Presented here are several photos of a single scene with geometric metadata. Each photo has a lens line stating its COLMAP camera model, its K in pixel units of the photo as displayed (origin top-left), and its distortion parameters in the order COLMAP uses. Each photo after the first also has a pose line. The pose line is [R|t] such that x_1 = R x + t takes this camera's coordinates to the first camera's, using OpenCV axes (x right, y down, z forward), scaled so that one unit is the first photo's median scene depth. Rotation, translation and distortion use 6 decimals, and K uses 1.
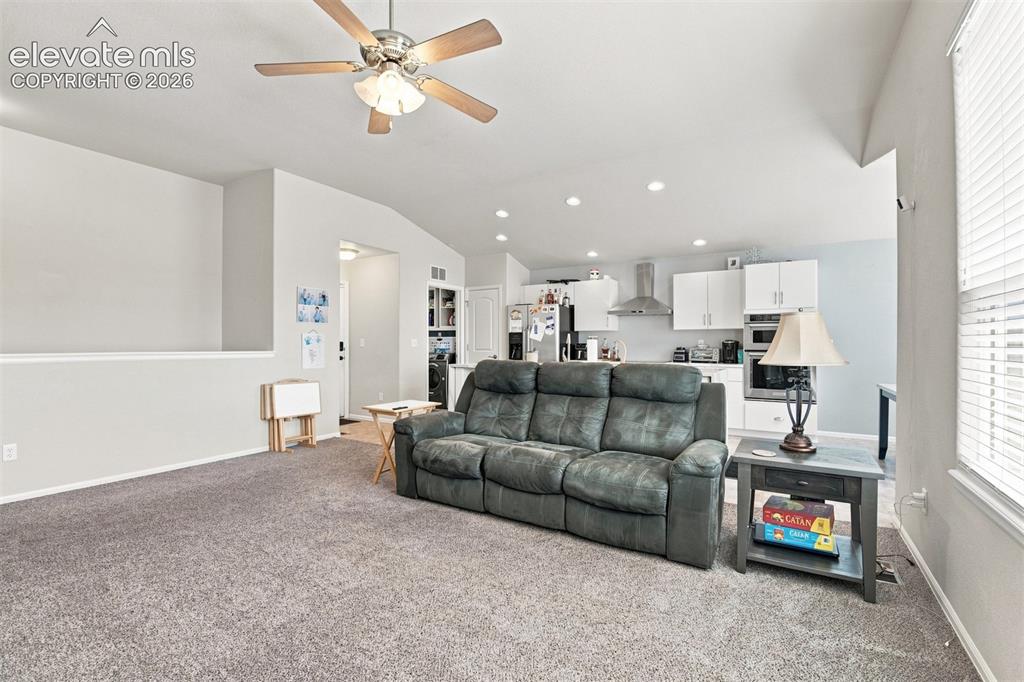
lens RADIAL K [[457.0, 0, 512.0], [0, 457.0, 341.0], [0, 0, 1]] dist [-0.001751, -0.000318]
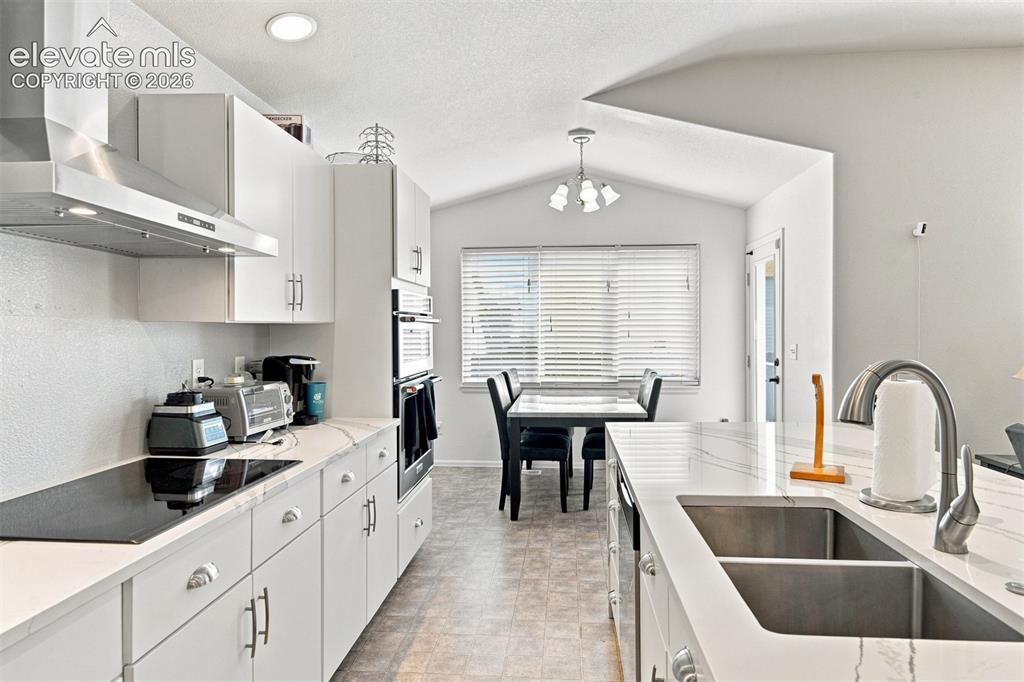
lens RADIAL K [[608.4, 0, 526.0], [0, 608.4, 340.6], [0, 0, 1]] dist [-0.001375, -0.000316]
pose [[-0.467948, -0.015180, 0.883626, -0.004012], [-0.000094, 0.999853, 0.017127, -0.019794], [-0.883756, 0.007931, -0.467881, 0.914318]]
